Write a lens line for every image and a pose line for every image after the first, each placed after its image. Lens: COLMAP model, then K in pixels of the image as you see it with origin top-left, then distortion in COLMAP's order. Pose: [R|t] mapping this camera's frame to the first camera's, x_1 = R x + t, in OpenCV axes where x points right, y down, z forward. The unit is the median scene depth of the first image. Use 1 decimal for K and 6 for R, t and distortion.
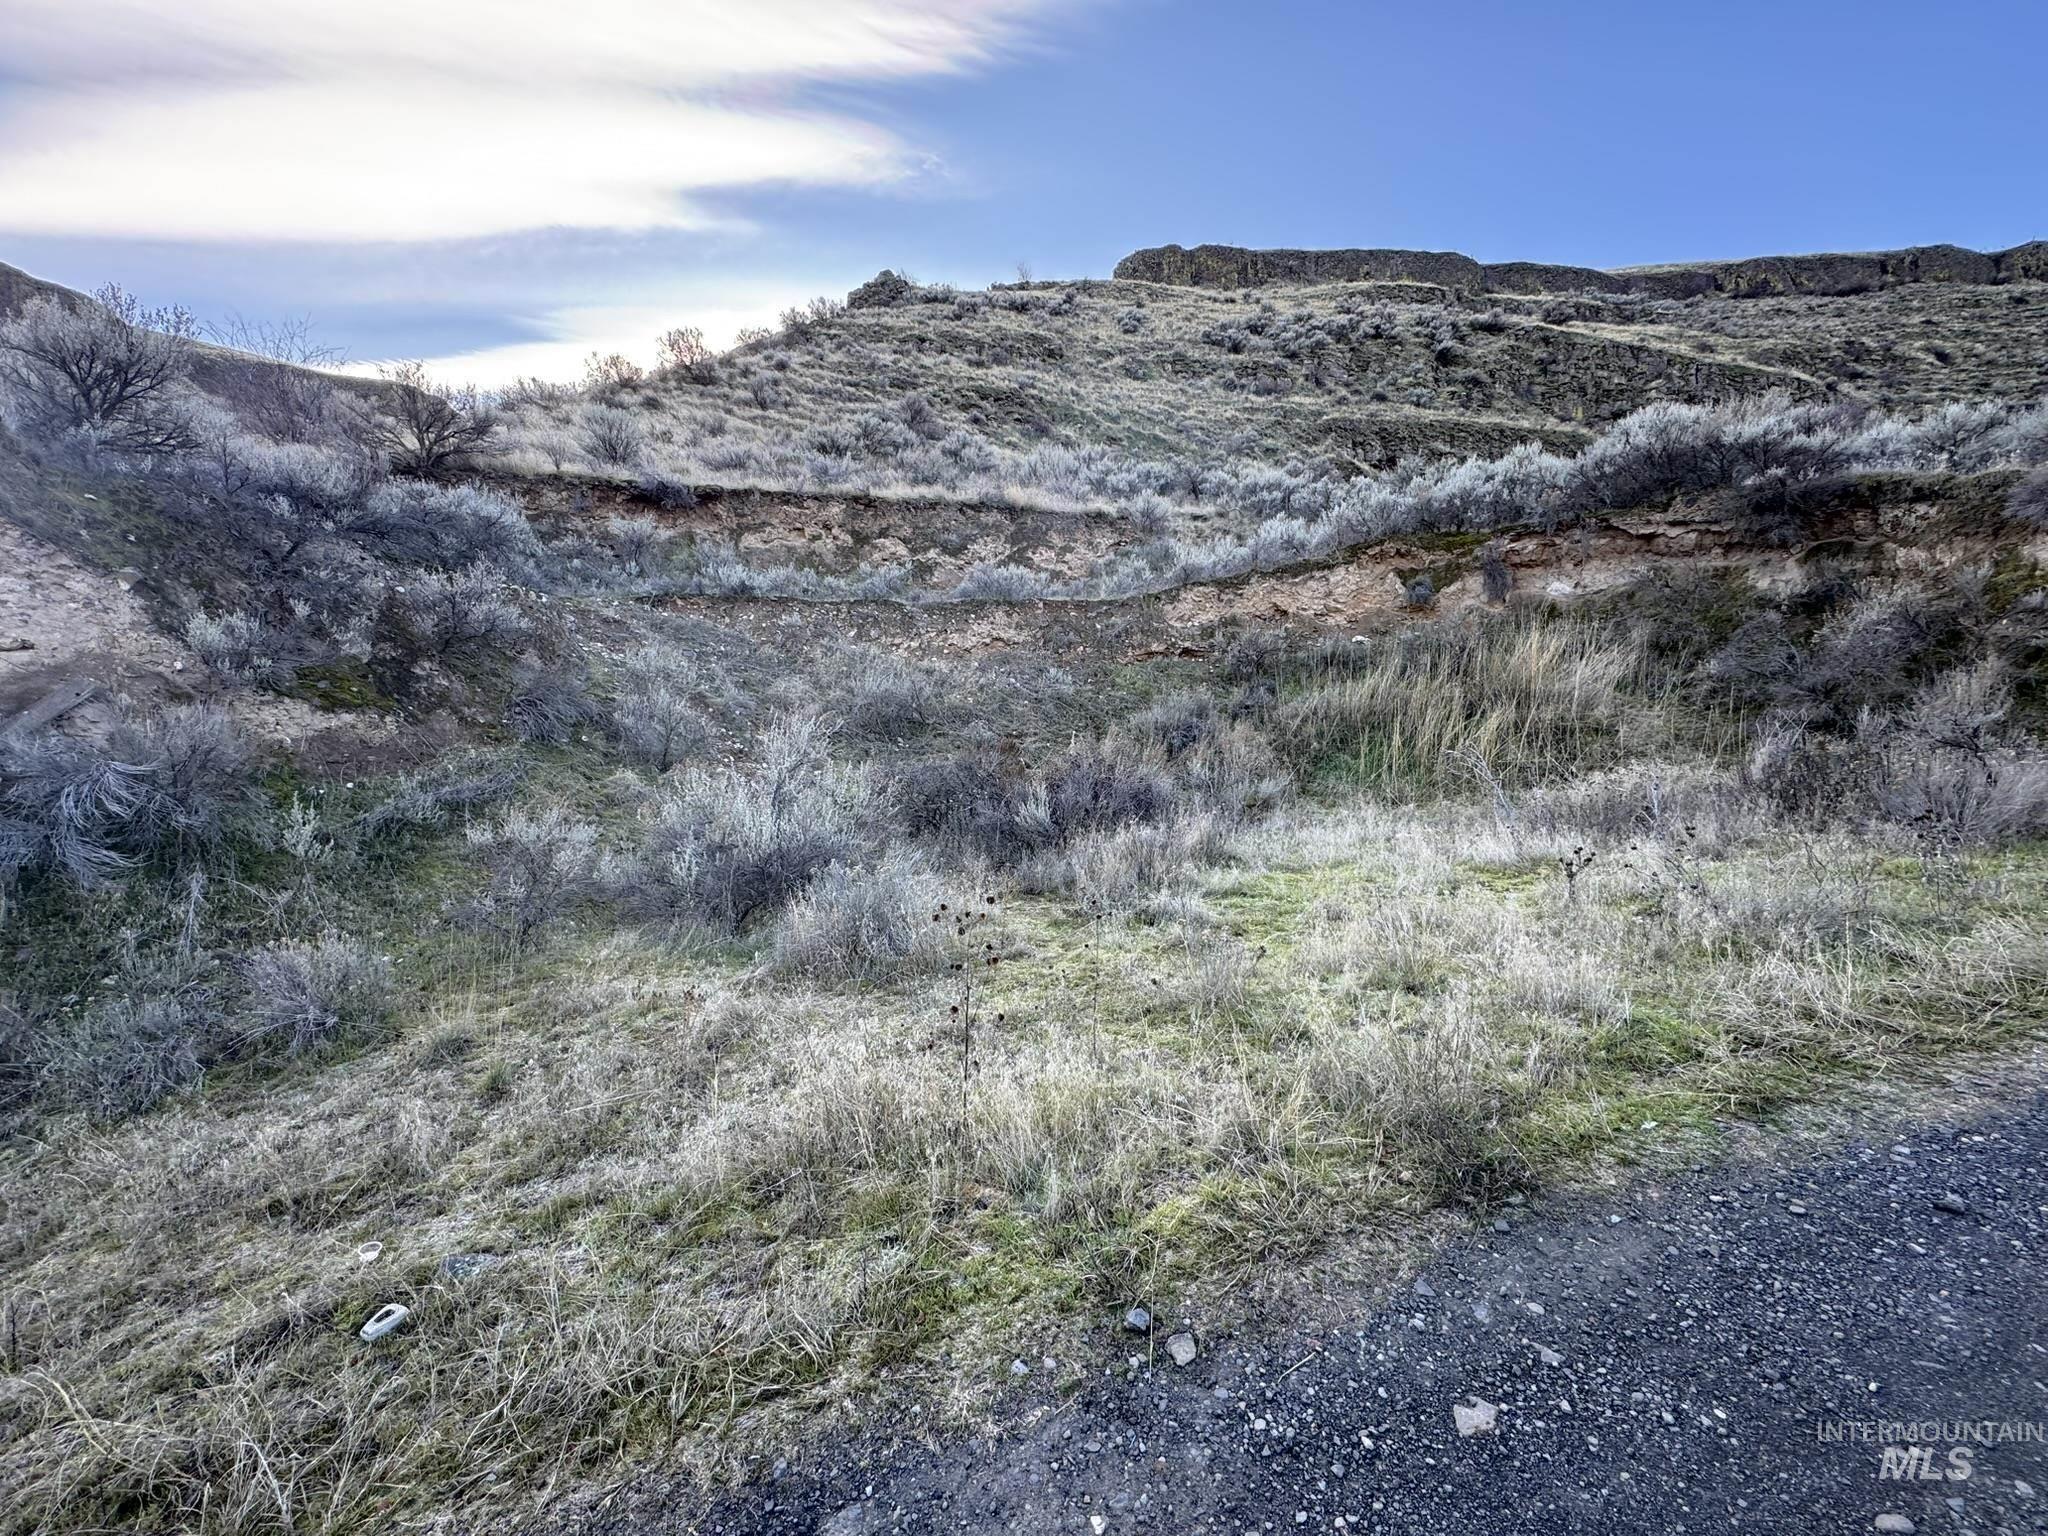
lens RADIAL K [[816.0, 0, 1020.9], [0, 816.0, 764.3], [0, 0, 1]] dist [0.000076, -0.000244]
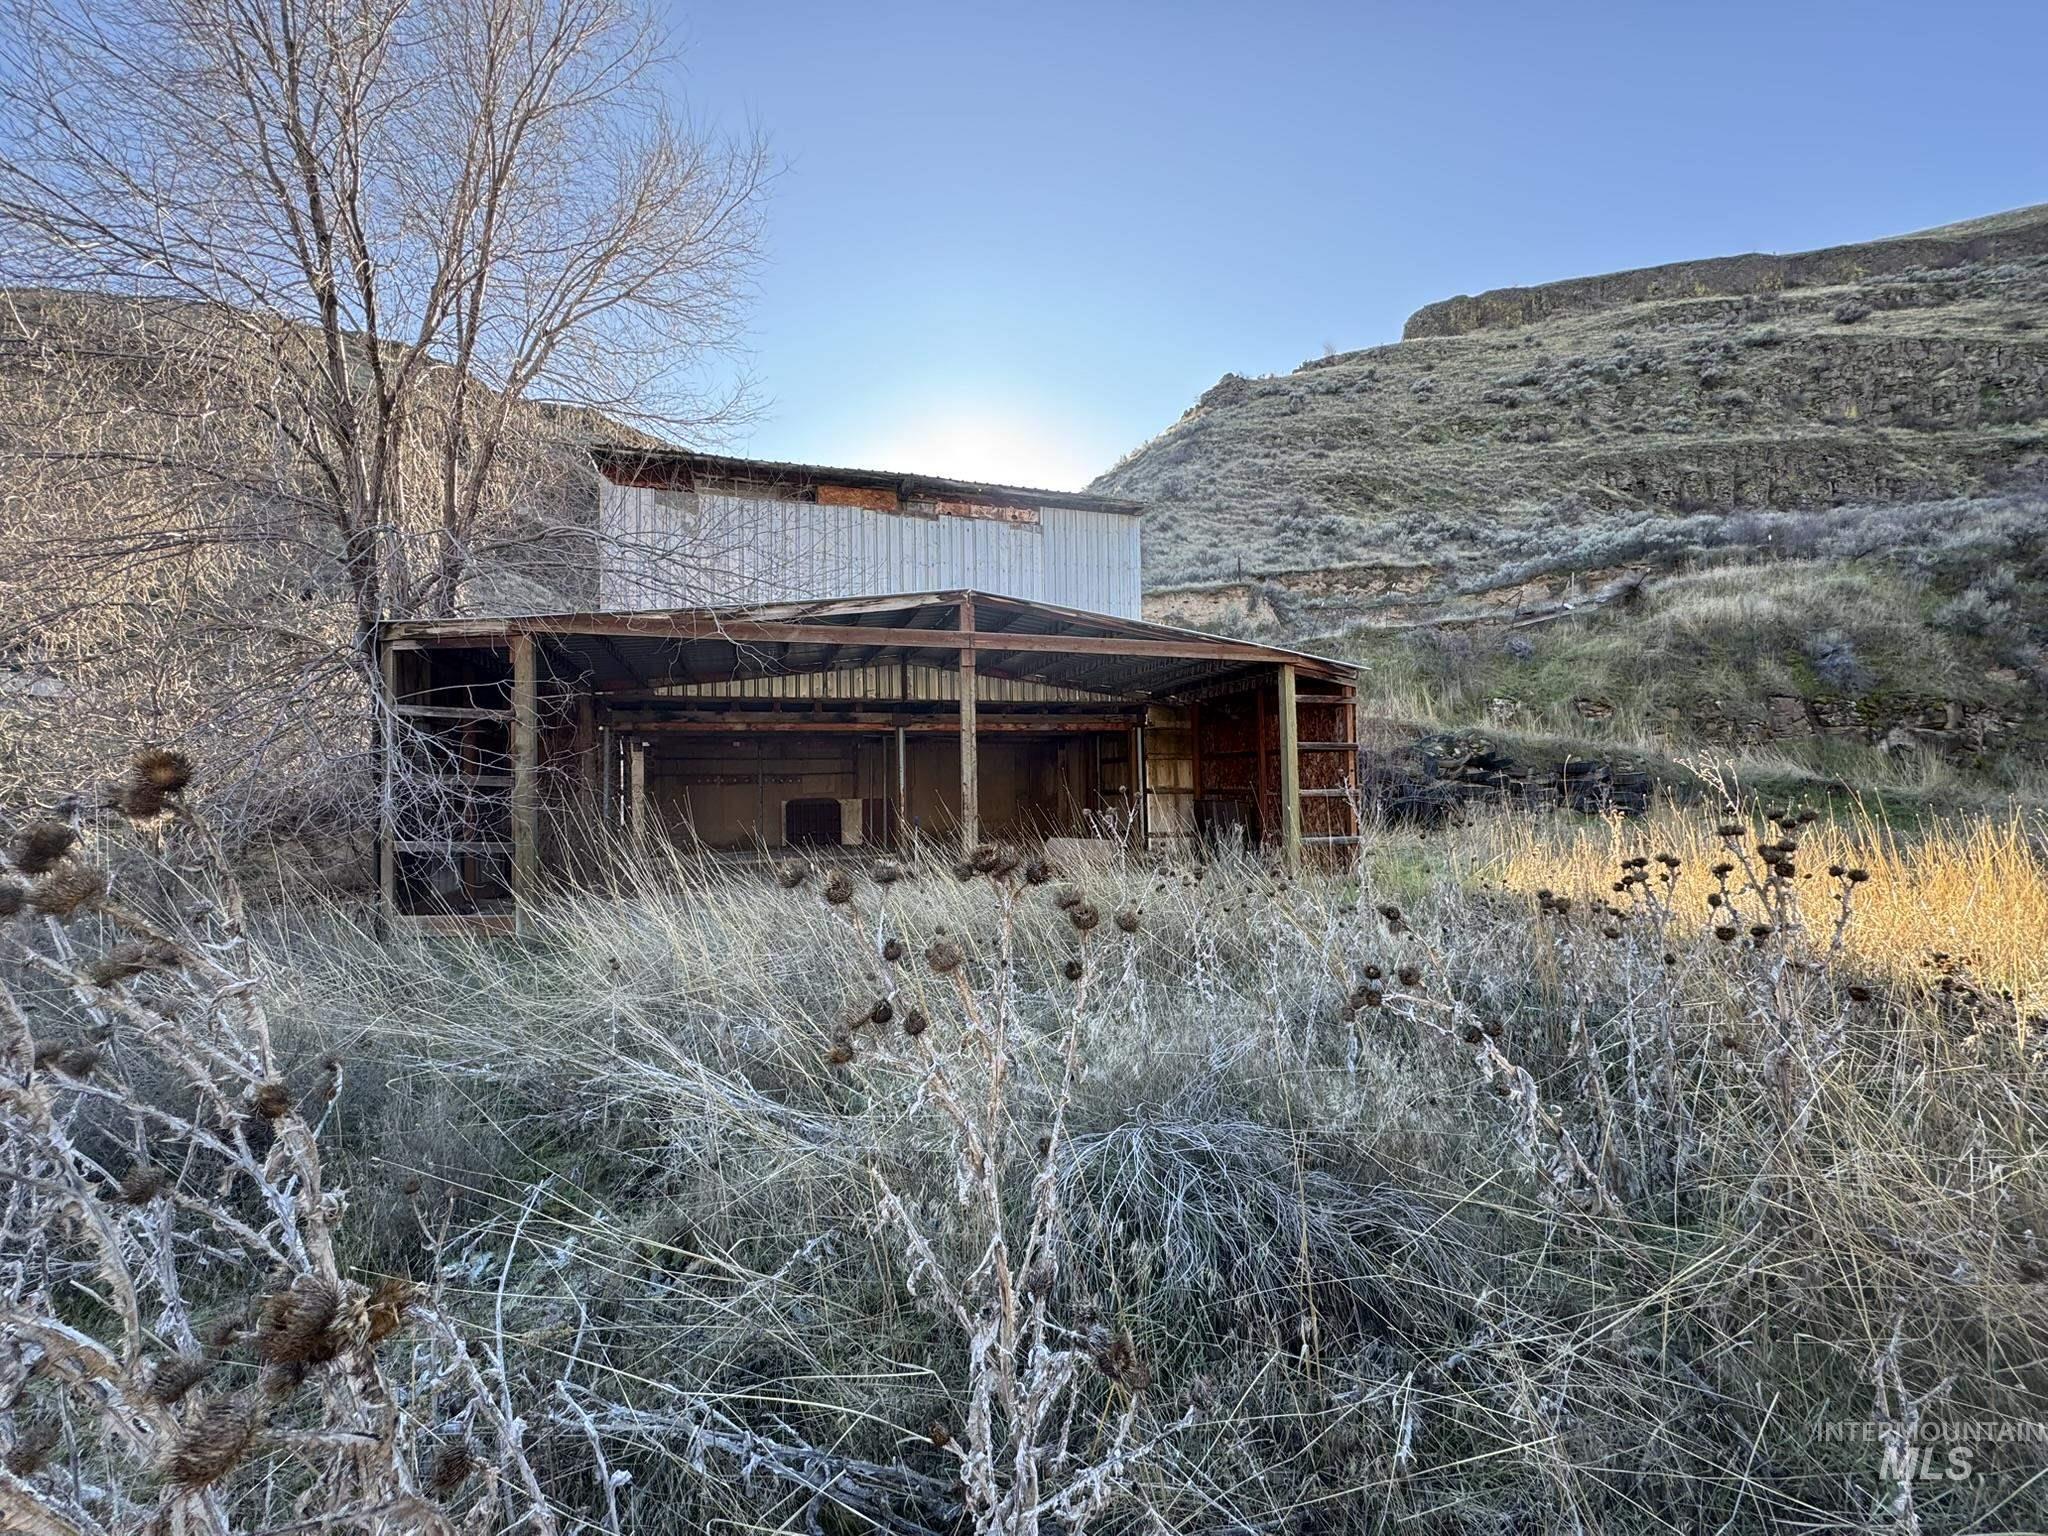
lens RADIAL K [[815.5, 0, 1024.0], [0, 815.5, 768.0], [0, 0, 1]] dist [-0.001370, -0.000268]
pose [[0.951906, -0.003572, -0.306370, -0.090873], [0.000012, 0.999932, -0.011620, 0.098697], [0.306391, 0.011057, 0.951842, -0.511780]]
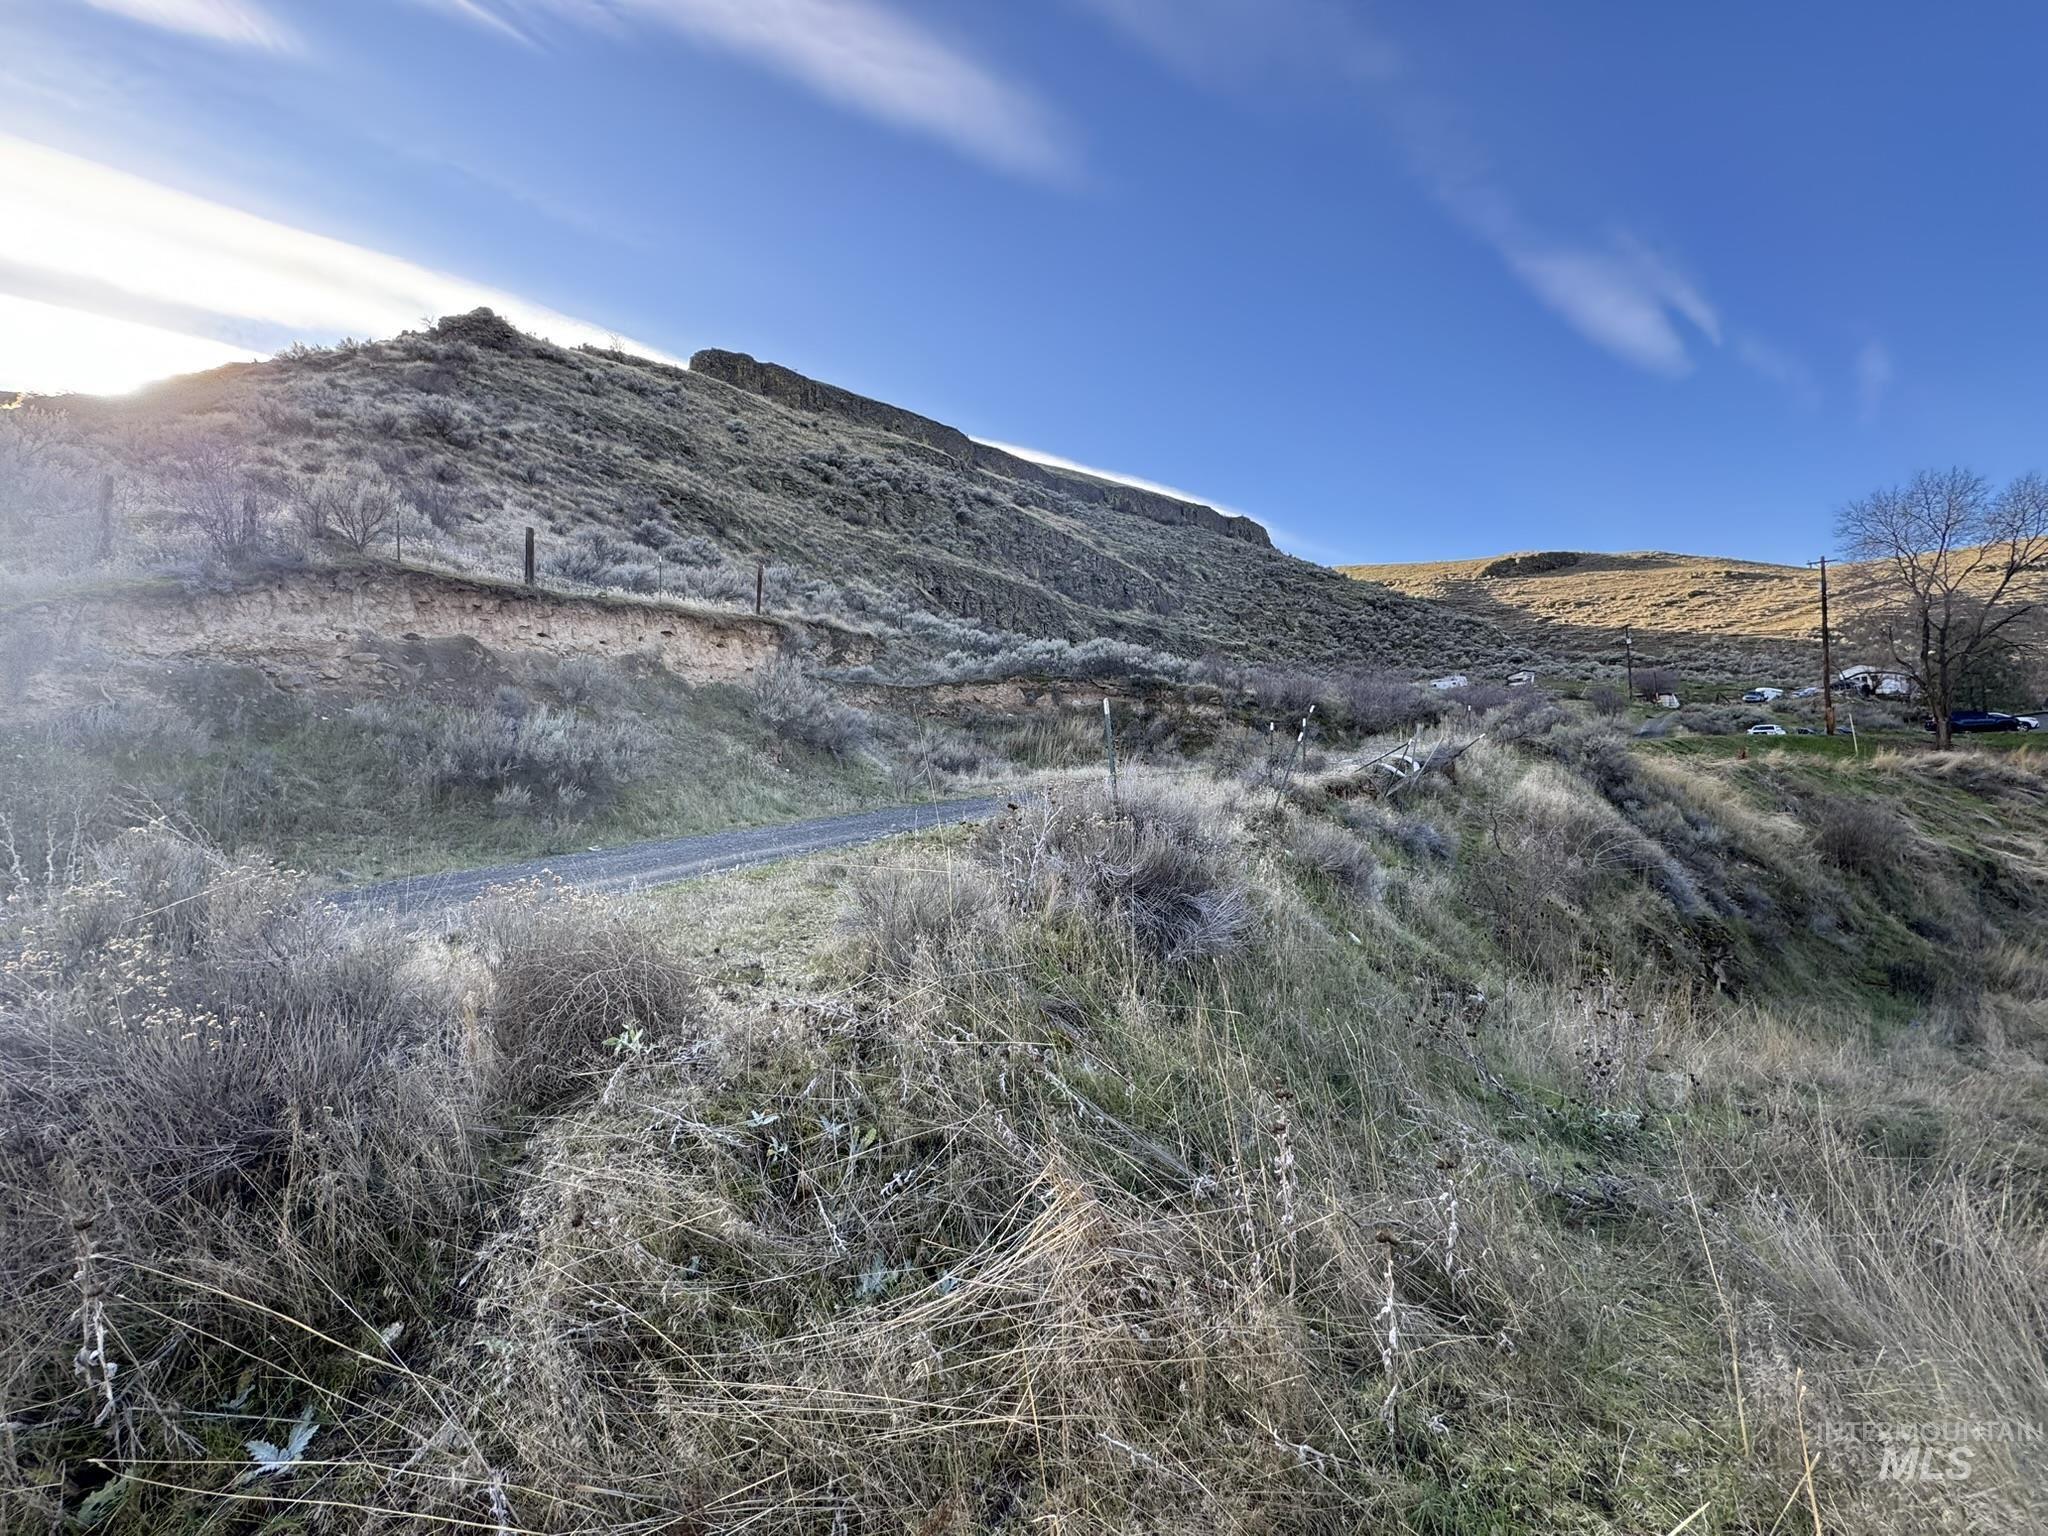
lens RADIAL K [[816.0, 0, 1020.9], [0, 816.0, 764.3], [0, 0, 1]] dist [0.000076, -0.000244]
pose [[0.818984, 0.050078, 0.571627, -0.212008], [-0.009270, 0.997209, -0.074080, 0.038668], [-0.573742, 0.055371, 0.817162, -0.223842]]
